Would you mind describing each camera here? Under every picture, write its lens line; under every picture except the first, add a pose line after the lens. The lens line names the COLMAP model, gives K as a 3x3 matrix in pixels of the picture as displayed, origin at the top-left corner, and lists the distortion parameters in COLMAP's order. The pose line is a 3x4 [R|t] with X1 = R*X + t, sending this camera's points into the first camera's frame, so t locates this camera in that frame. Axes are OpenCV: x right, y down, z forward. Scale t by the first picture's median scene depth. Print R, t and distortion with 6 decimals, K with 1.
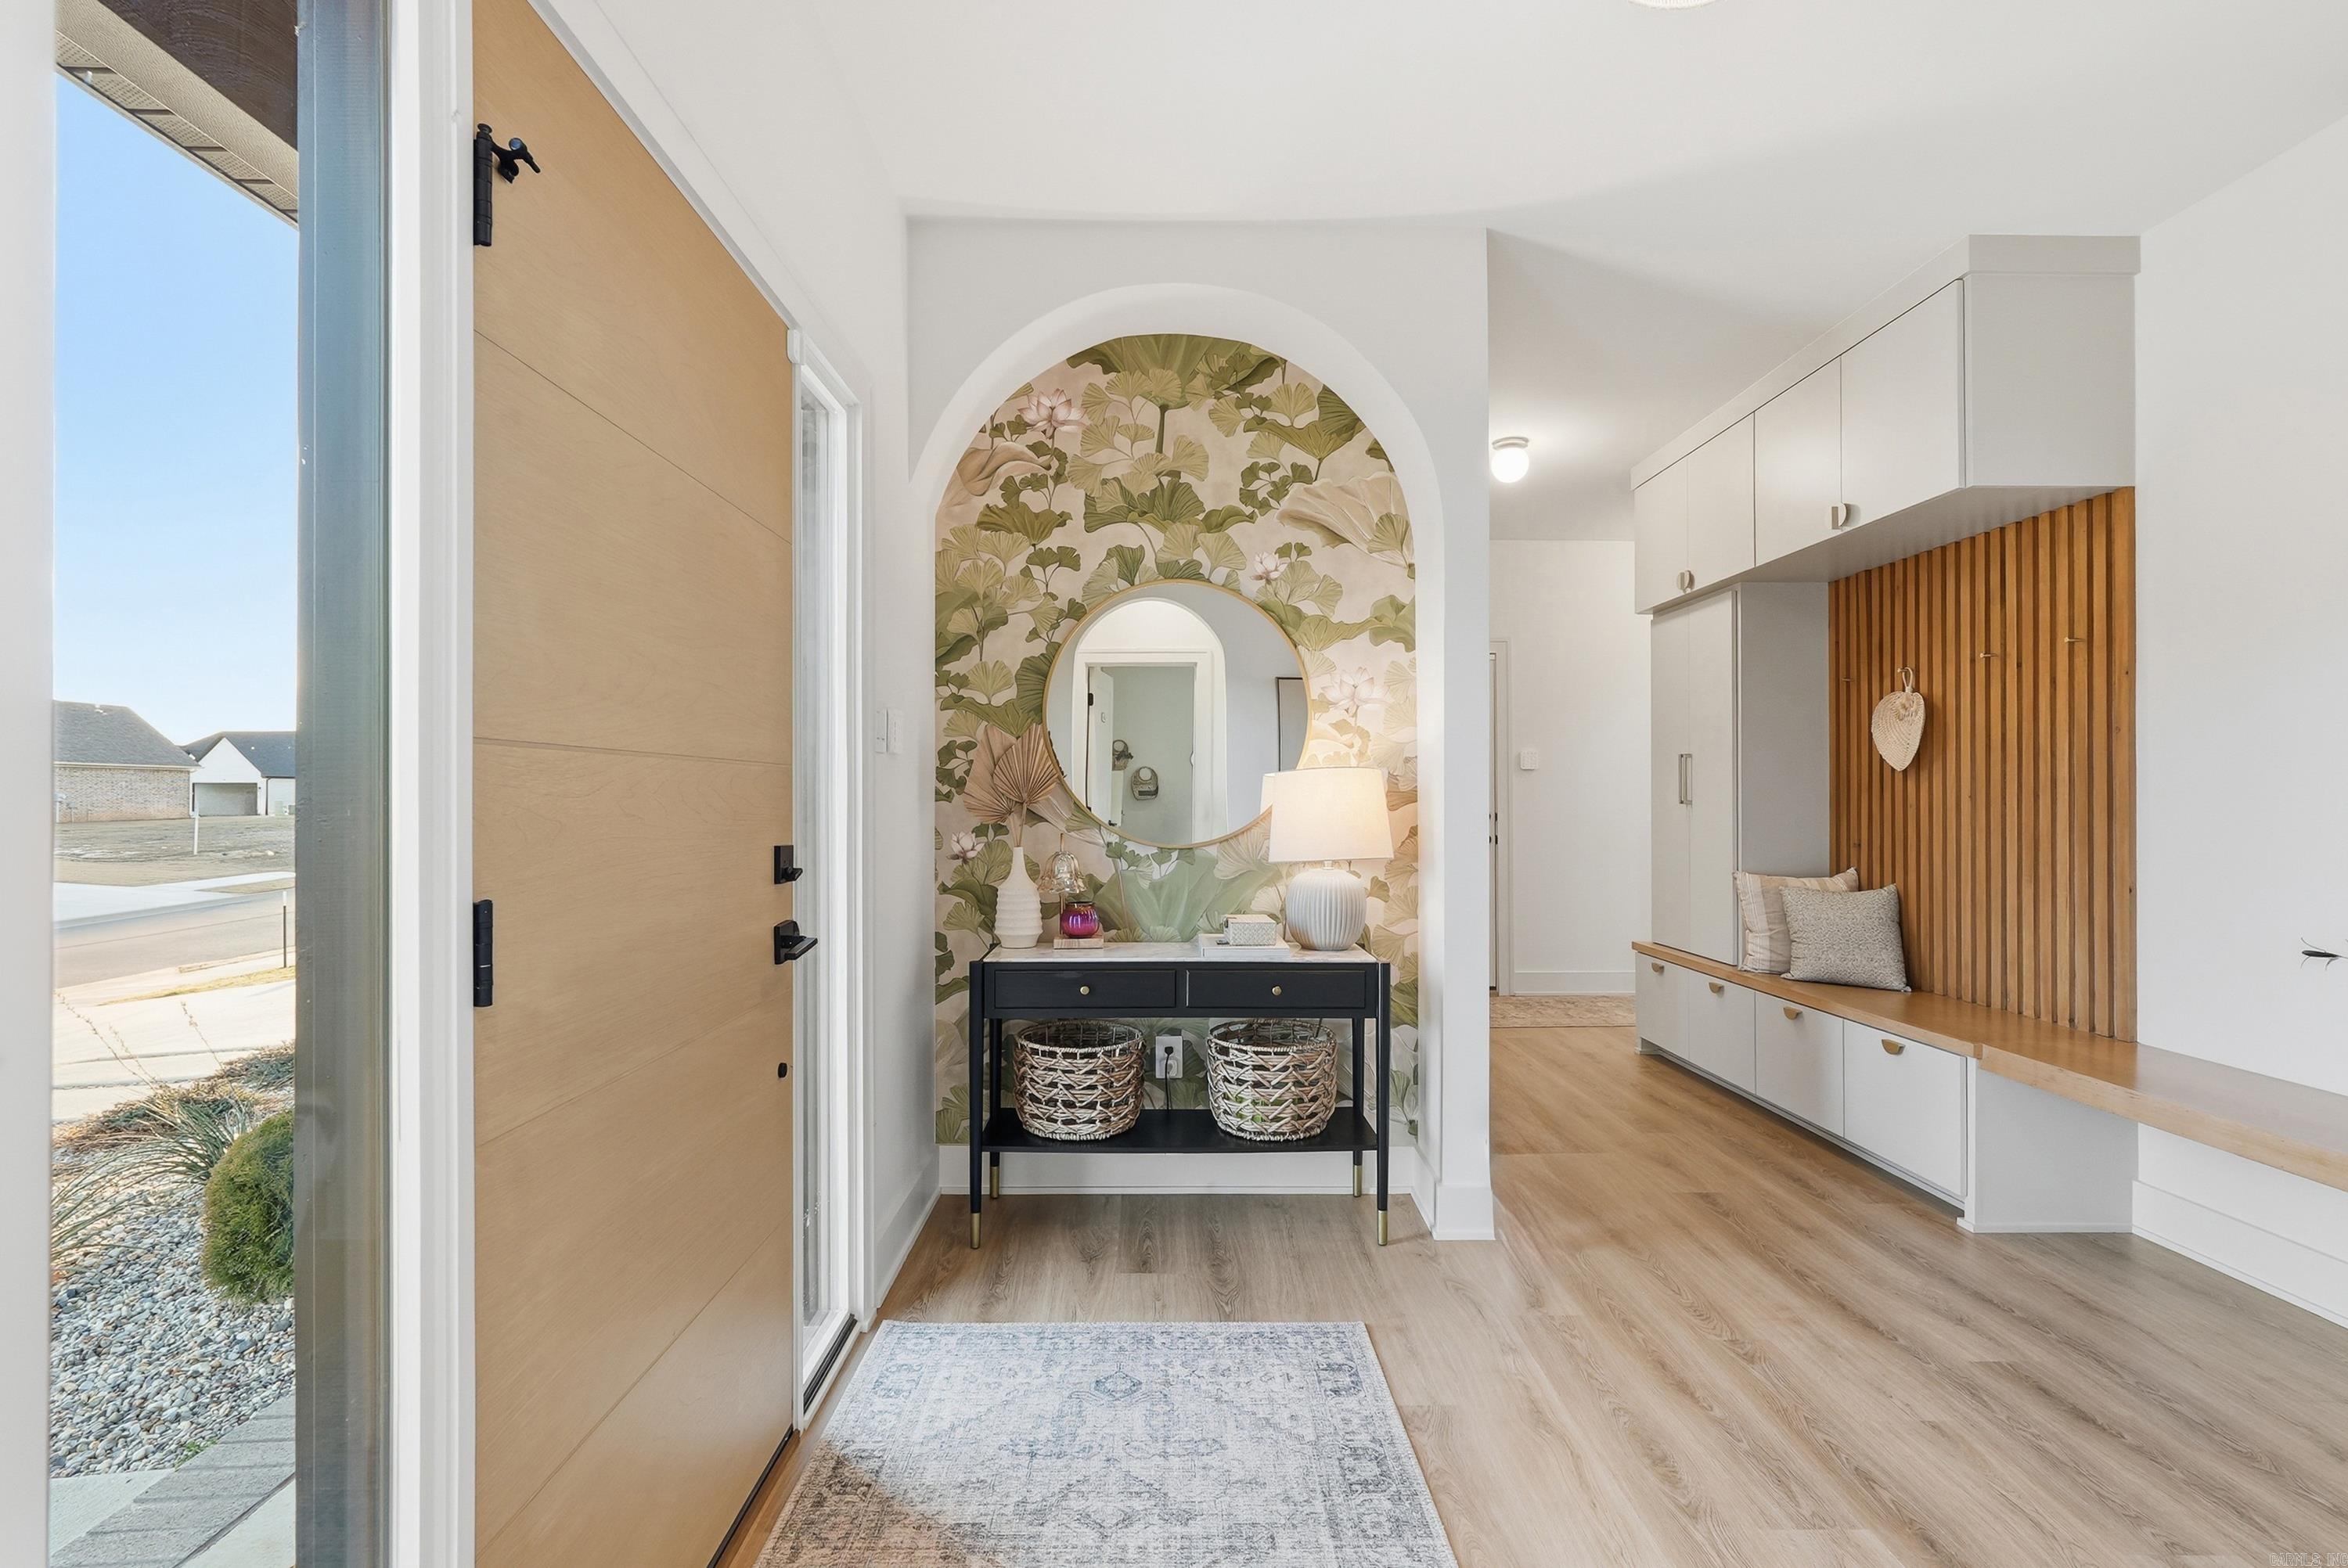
lens RADIAL K [[1055.7, 0, 1173.3], [0, 1055.7, 775.7], [0, 0, 1]] dist [-0.015946, 0.009317]
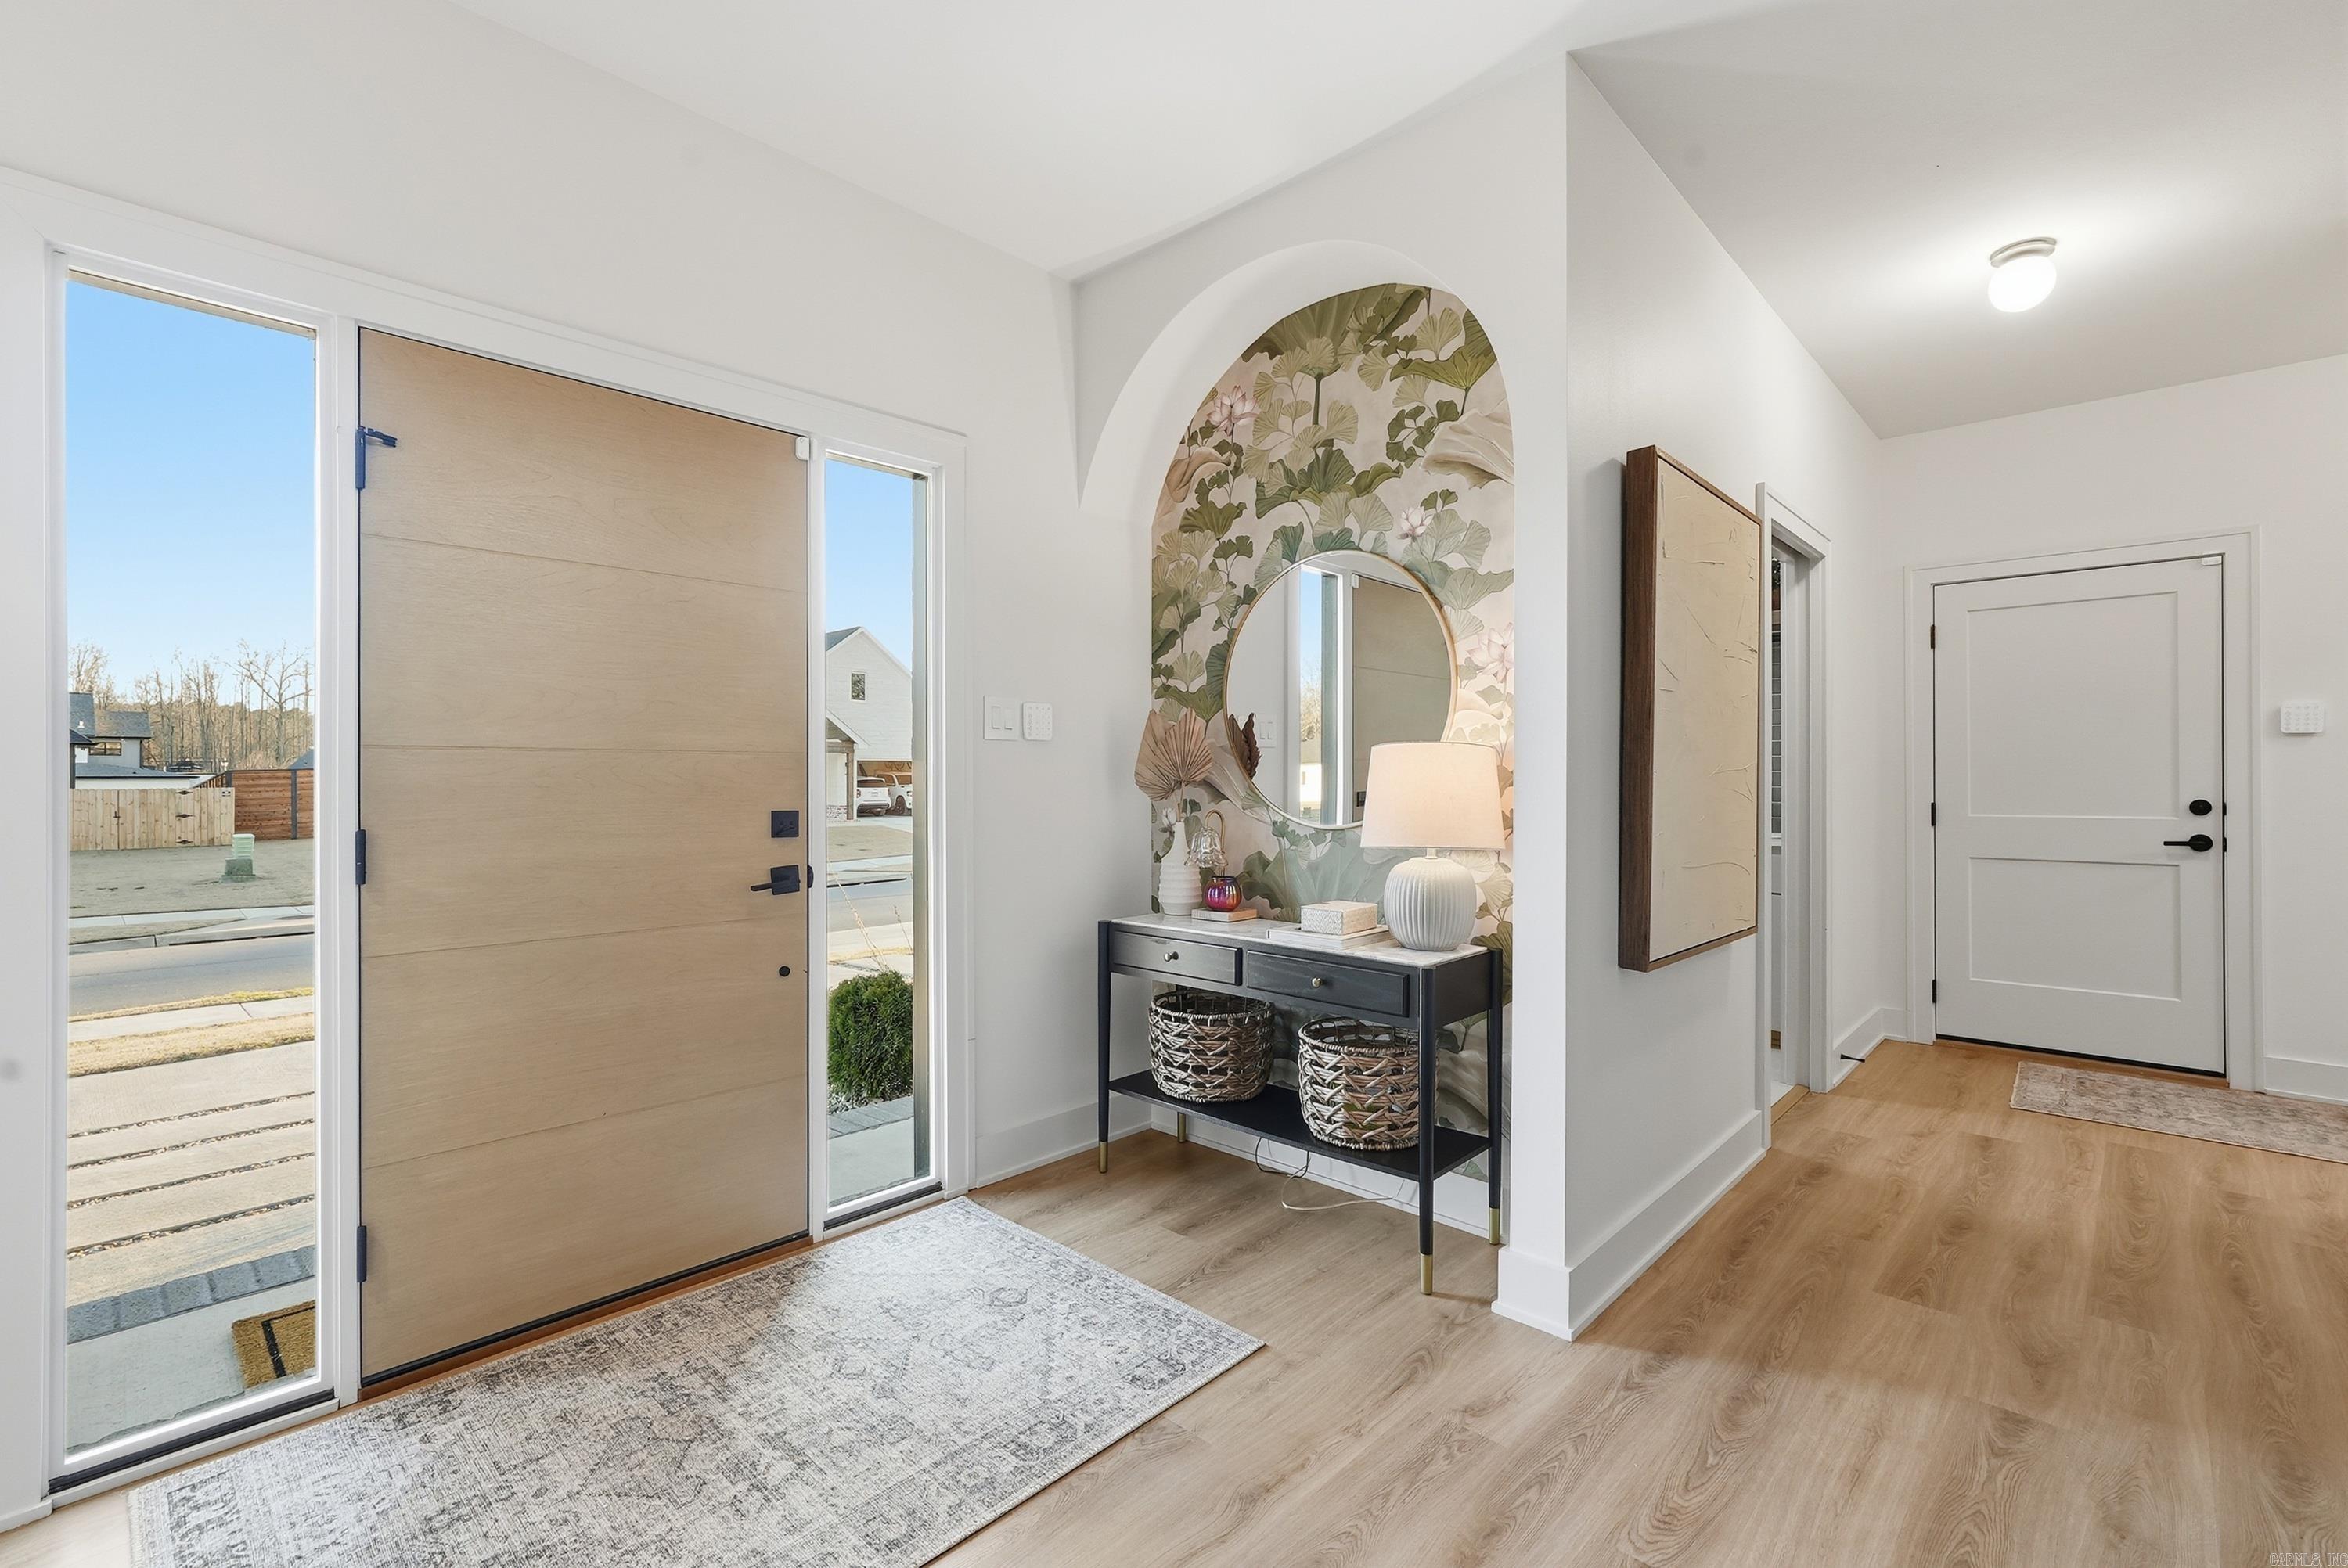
lens RADIAL K [[1037.8, 0, 1177.6], [0, 1037.8, 759.0], [0, 0, 1]] dist [-0.007956, 0.000256]
pose [[0.722182, -0.010293, -0.691626, 0.558484], [0.011971, 0.999926, -0.002381, 0.004950], [0.691599, -0.006560, 0.722252, 0.214479]]
